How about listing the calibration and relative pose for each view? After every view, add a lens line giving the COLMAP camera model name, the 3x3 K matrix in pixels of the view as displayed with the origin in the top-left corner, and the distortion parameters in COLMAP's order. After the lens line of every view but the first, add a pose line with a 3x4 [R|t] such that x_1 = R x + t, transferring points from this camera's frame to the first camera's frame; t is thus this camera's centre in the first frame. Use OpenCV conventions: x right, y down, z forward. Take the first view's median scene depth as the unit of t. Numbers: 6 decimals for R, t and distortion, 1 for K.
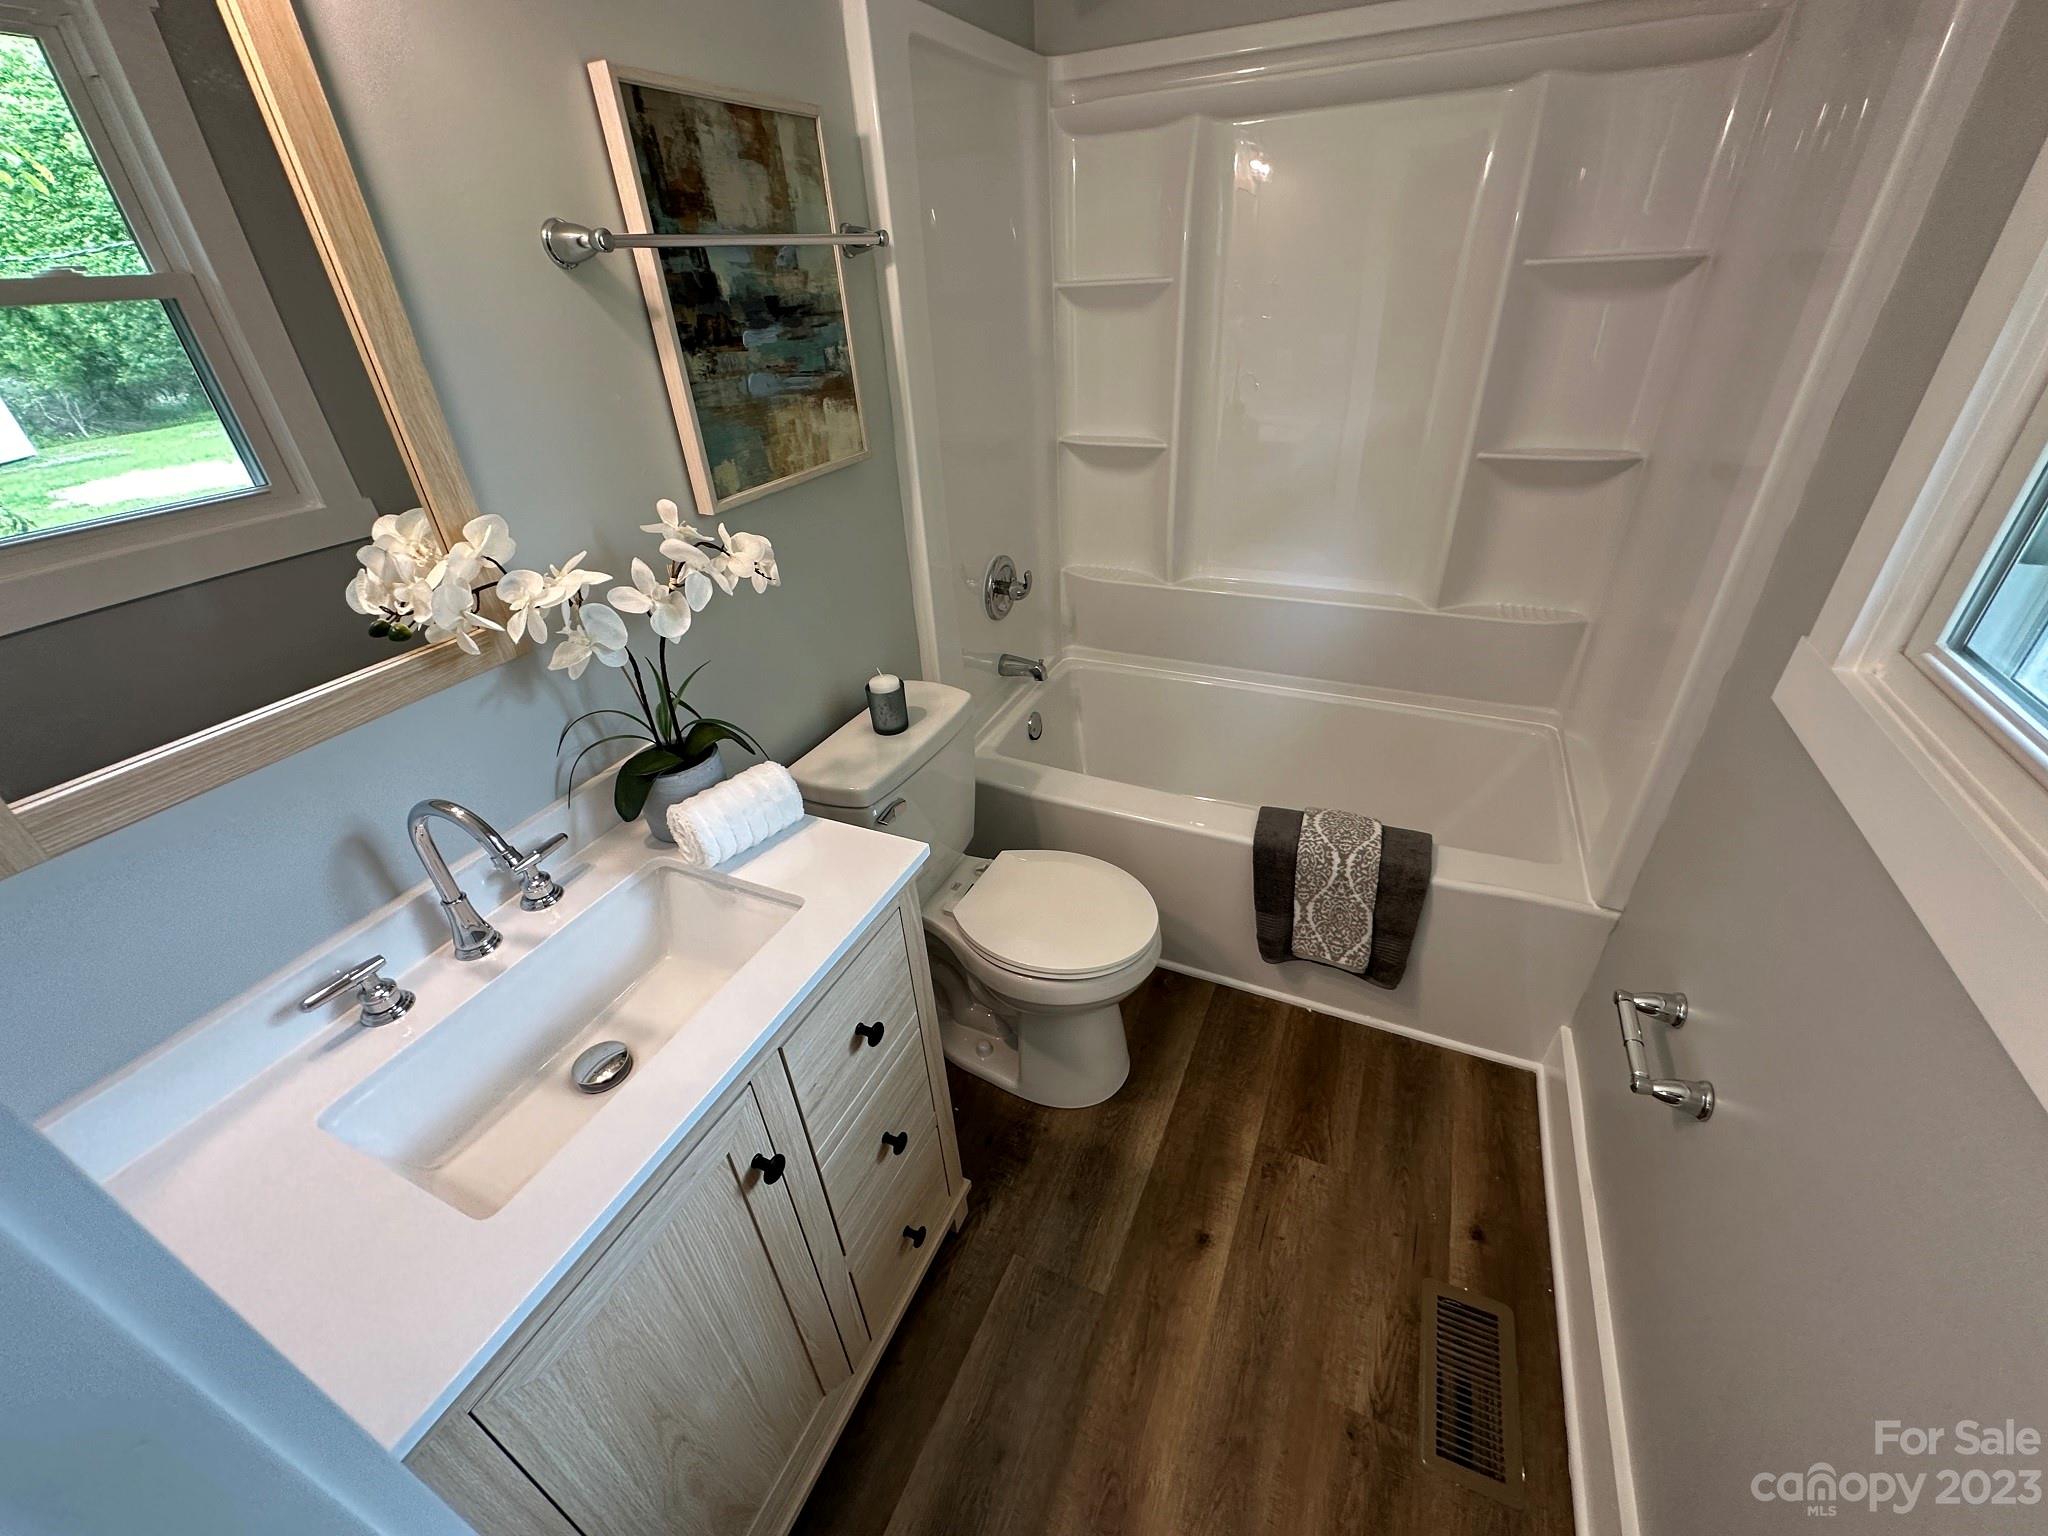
lens RADIAL K [[818.1, 0, 1025.0], [0, 818.1, 762.2], [0, 0, 1]] dist [-0.003252, 0.000735]
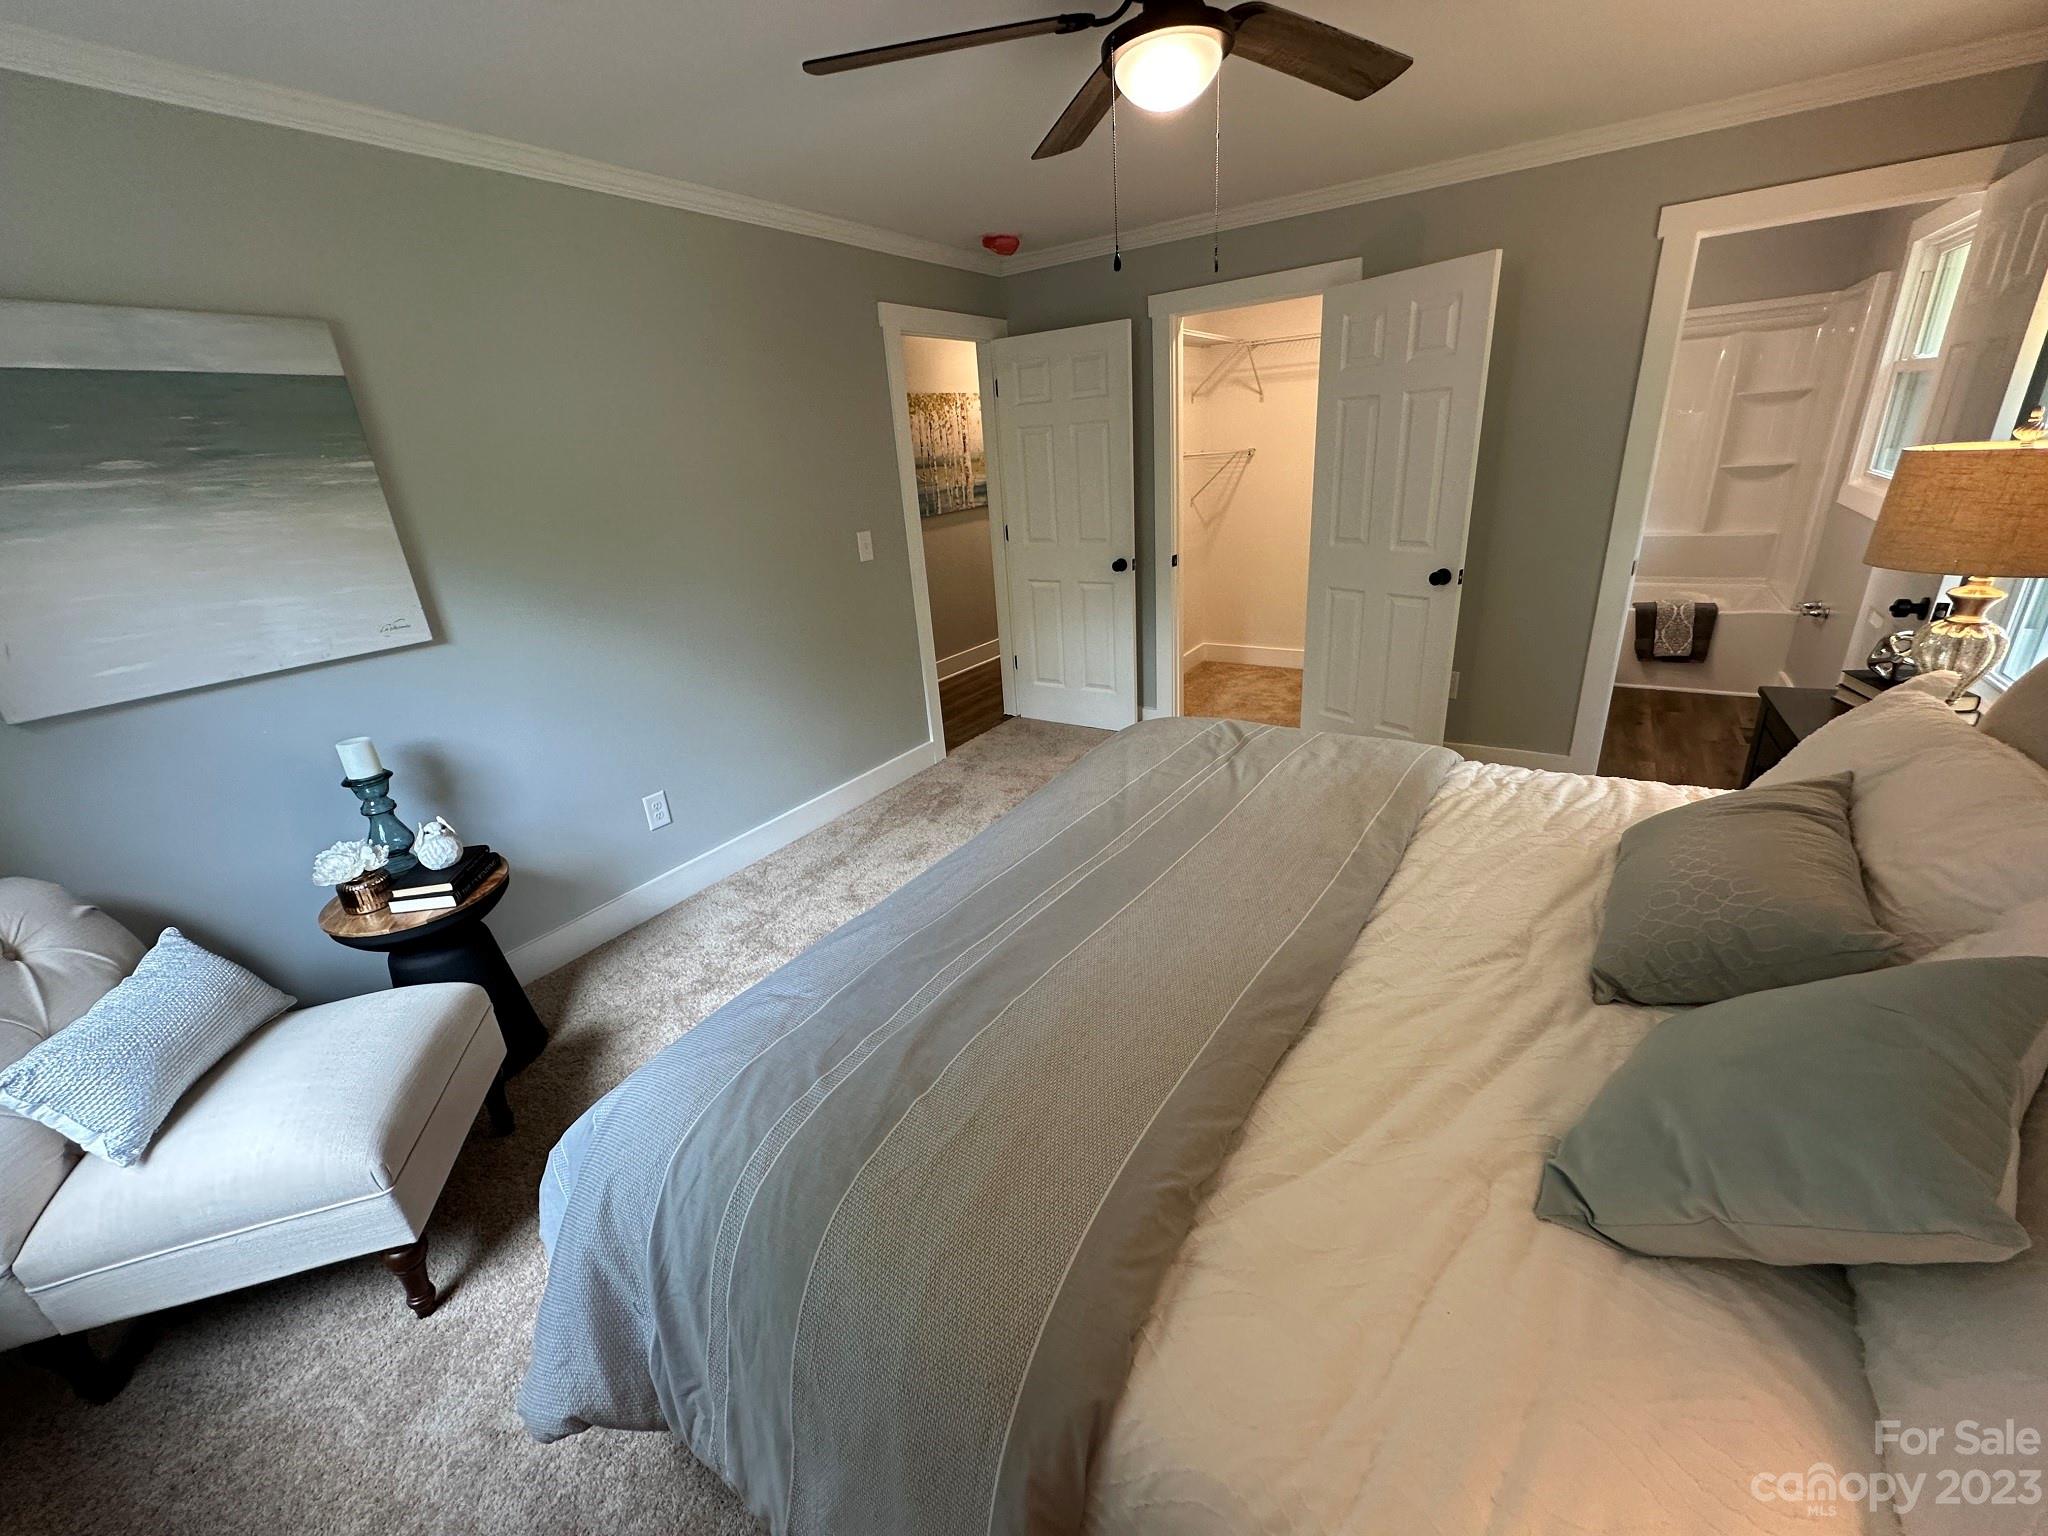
lens RADIAL K [[818.1, 0, 1033.4], [0, 818.1, 766.6], [0, 0, 1]] dist [-0.003252, 0.000735]
pose [[0.988865, 0.032518, -0.145216, -1.471356], [-0.056537, 0.984759, -0.164478, 1.375047], [0.137654, 0.170857, 0.975633, -2.035546]]
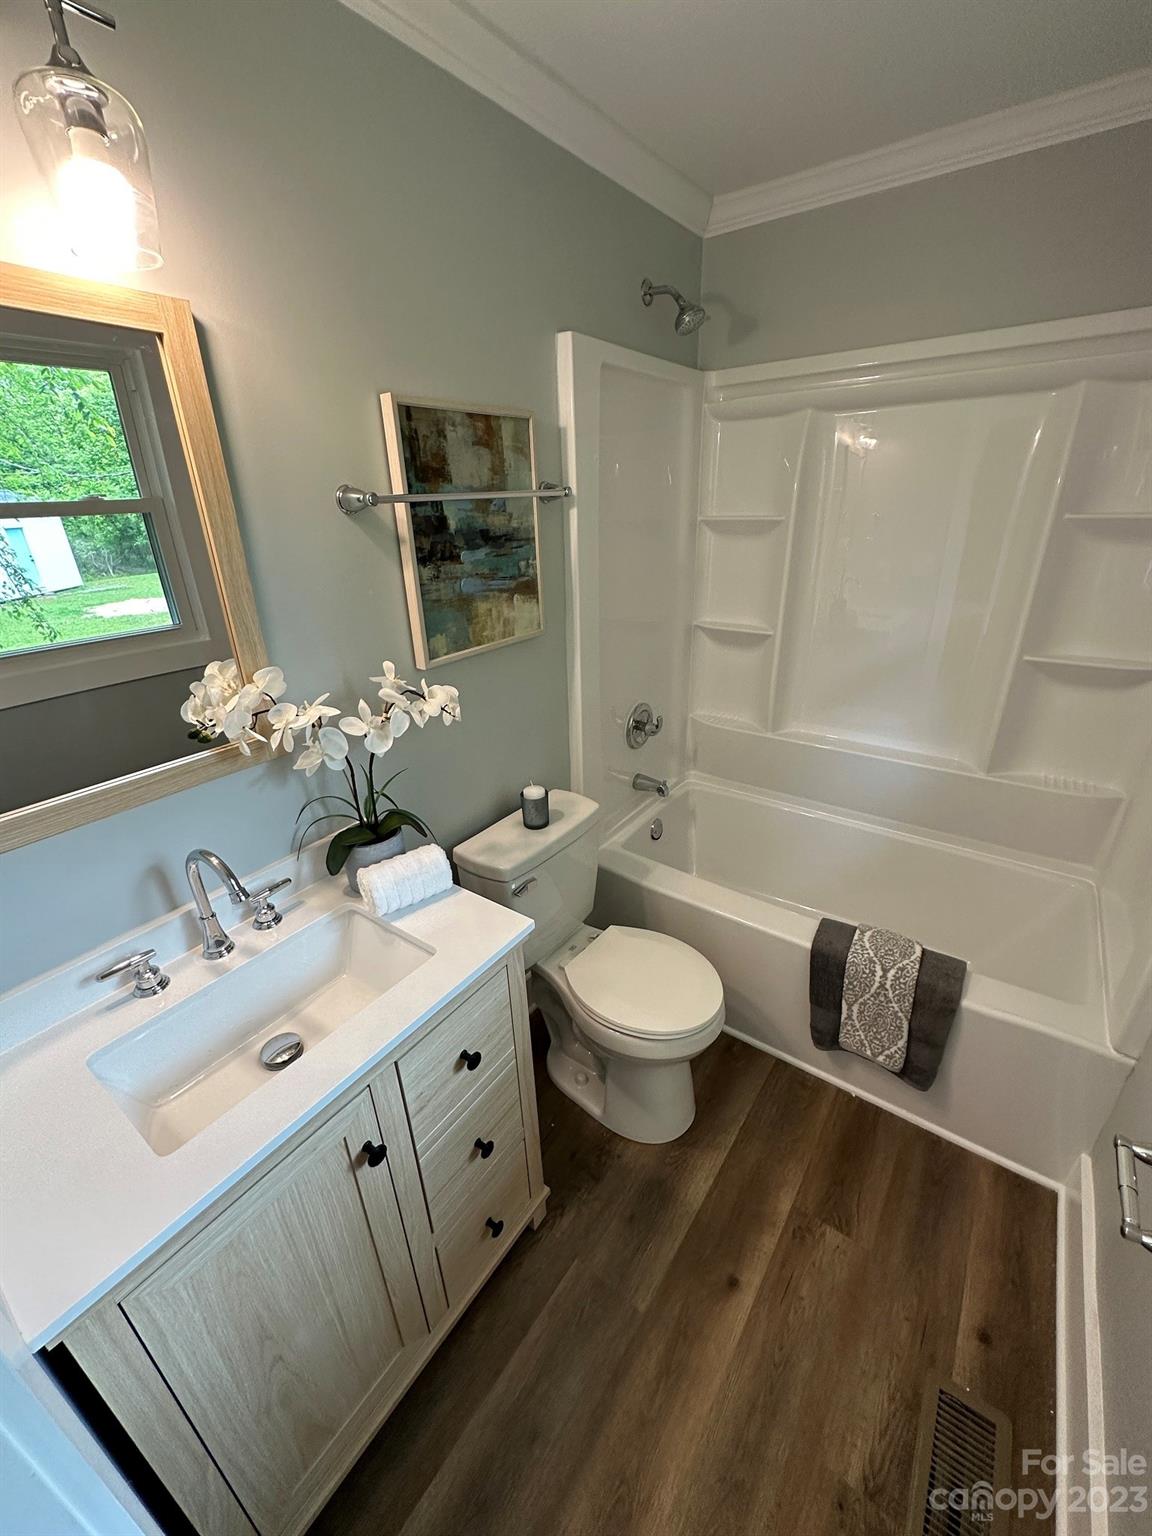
lens RADIAL K [[613.6, 0, 581.2], [0, 613.6, 761.5], [0, 0, 1]] dist [-0.003252, 0.000735]
pose [[0.980546, 0.097501, -0.170361, 0.084175], [-0.117703, 0.986622, -0.112799, -0.042739], [0.157084, 0.130657, 0.978904, -0.009795]]
